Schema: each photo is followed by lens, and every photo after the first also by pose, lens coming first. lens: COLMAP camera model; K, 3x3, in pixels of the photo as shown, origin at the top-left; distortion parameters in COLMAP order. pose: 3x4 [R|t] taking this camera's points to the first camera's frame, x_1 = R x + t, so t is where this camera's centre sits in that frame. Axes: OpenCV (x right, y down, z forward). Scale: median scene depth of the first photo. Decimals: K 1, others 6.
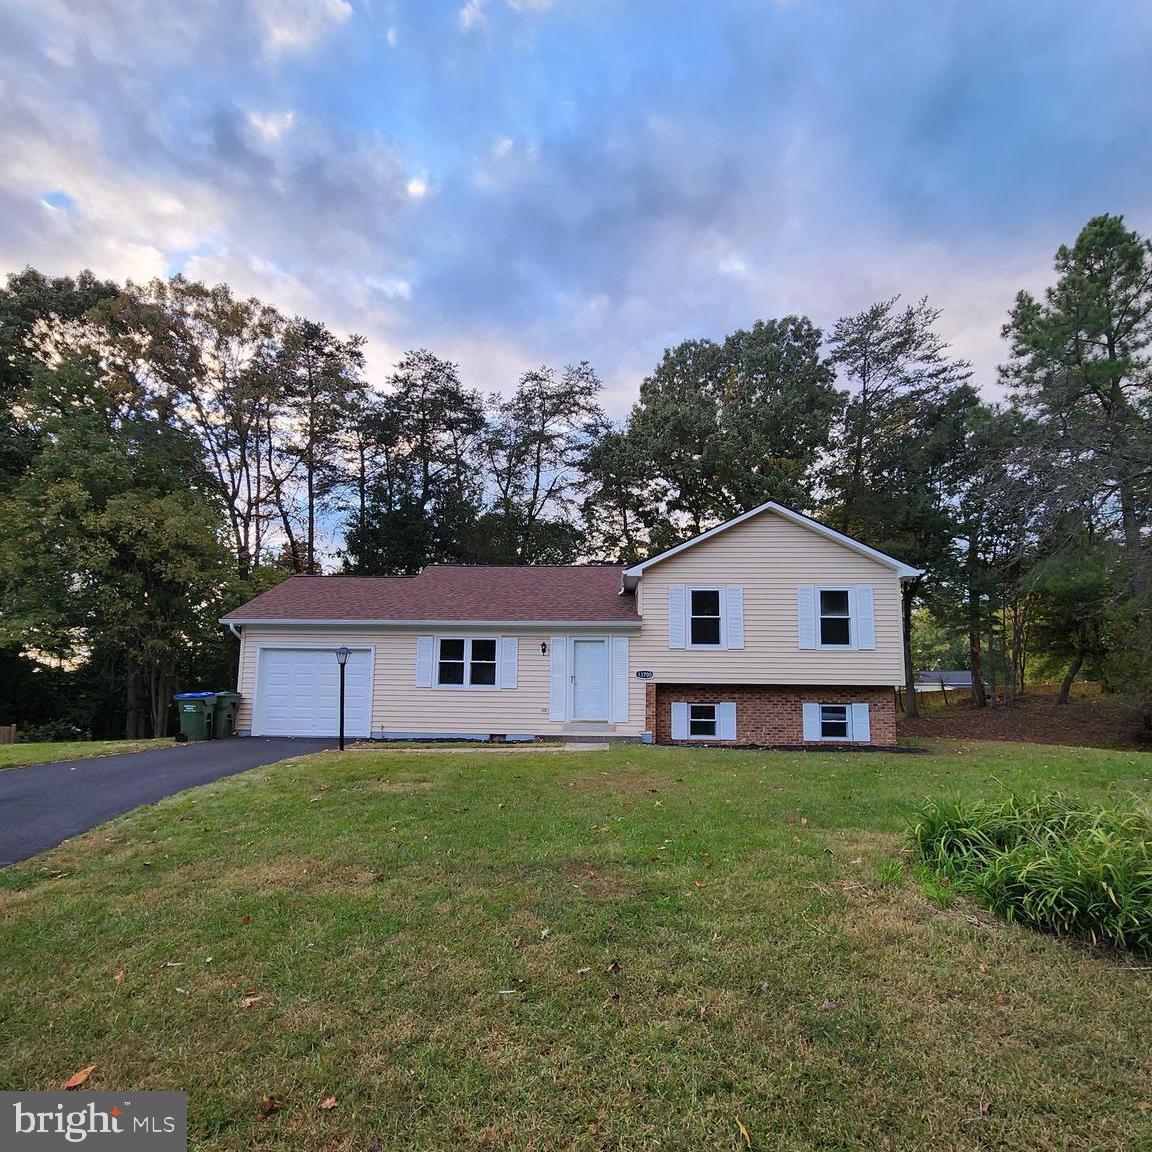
lens RADIAL K [[622.1, 0, 576.6], [0, 622.1, 626.2], [0, 0, 1]] dist [0.001234, -0.000954]
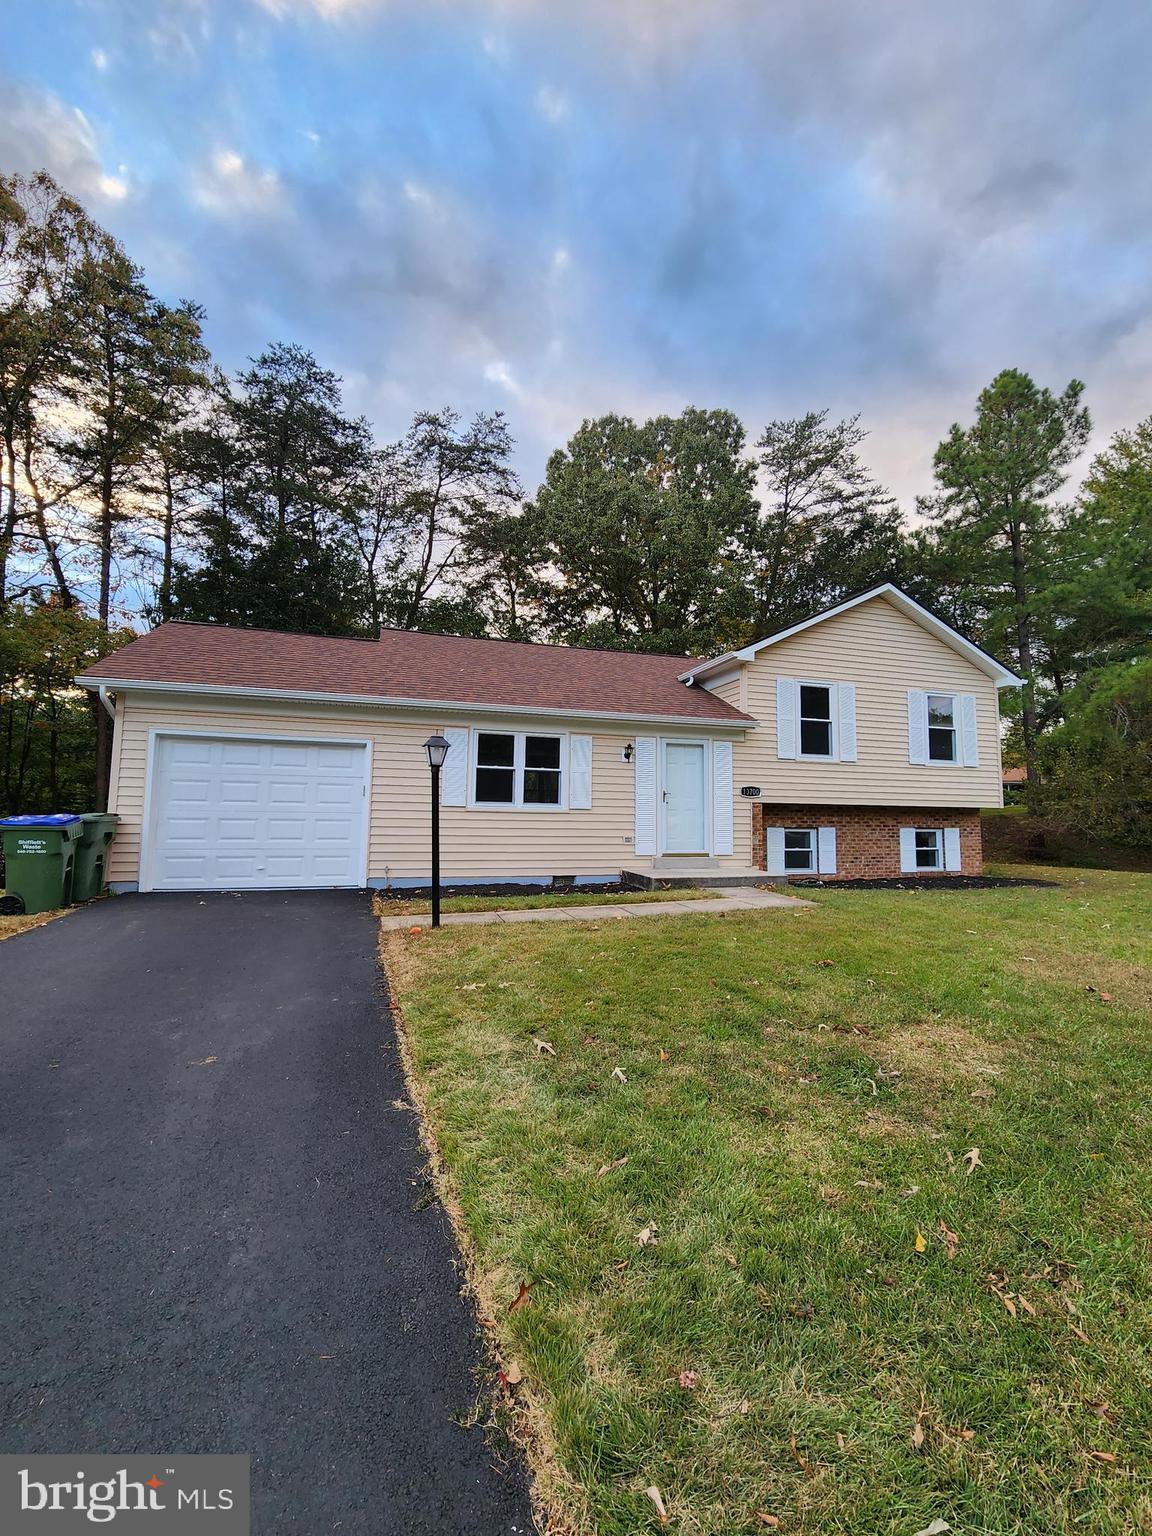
lens RADIAL K [[629.5, 0, 574.8], [0, 629.5, 757.7], [0, 0, 1]] dist [0.002861, -0.003738]
pose [[0.942498, 0.032217, 0.332657, -0.343355], [-0.041866, 0.998884, 0.021880, 0.027901], [-0.331580, -0.034549, 0.942794, 0.342627]]
